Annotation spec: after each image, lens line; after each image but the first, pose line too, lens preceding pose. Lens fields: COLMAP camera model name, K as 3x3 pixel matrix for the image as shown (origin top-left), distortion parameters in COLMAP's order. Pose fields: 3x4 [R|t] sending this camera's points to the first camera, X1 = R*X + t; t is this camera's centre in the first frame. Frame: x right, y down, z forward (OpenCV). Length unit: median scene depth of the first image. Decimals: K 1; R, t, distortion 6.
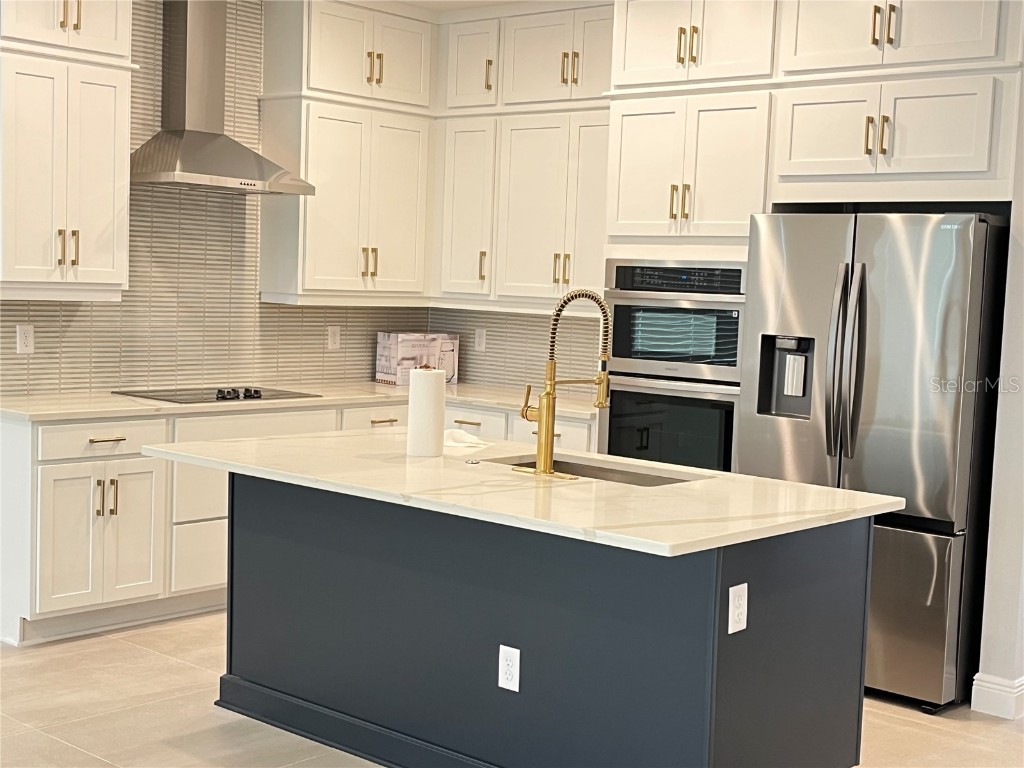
lens RADIAL K [[1425.6, 0, 509.5], [0, 1425.6, 390.7], [0, 0, 1]] dist [0.067909, 0.000000]
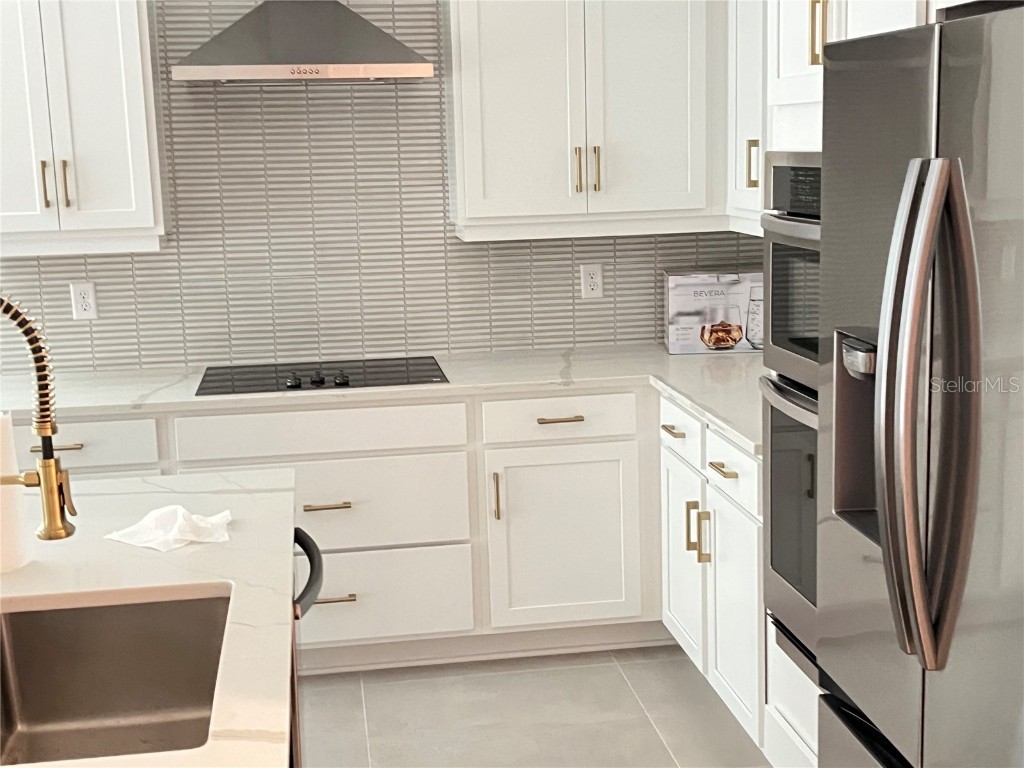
lens RADIAL K [[1425.6, 0, 512.2], [0, 1425.6, 381.3], [0, 0, 1]] dist [0.067909, 0.000000]
pose [[0.763776, 0.046546, -0.643800, 0.355191], [0.005362, 0.996905, 0.078435, -0.053564], [0.645459, -0.063359, 0.761163, 0.565319]]
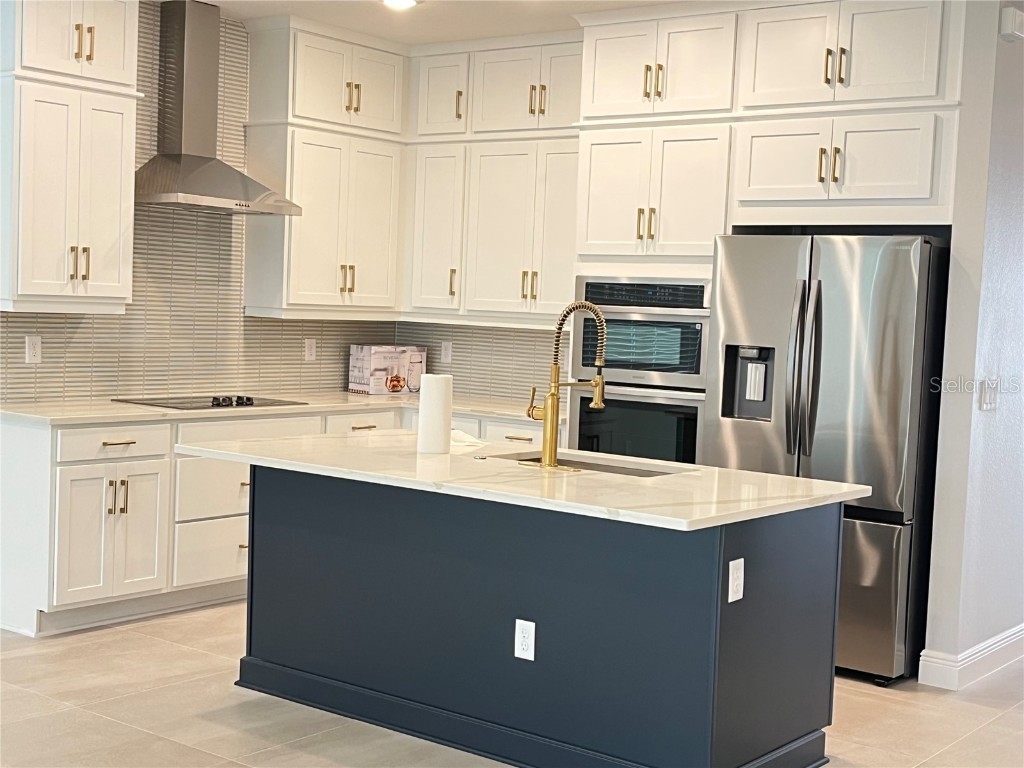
lens RADIAL K [[1425.6, 0, 488.9], [0, 1425.6, 383.2], [0, 0, 1]] dist [0.067909, 0.000000]
pose [[0.998435, -0.000635, 0.055929, -0.061843], [0.001761, 0.999797, -0.020075, 0.011156], [-0.055905, 0.020142, 0.998233, -0.078528]]
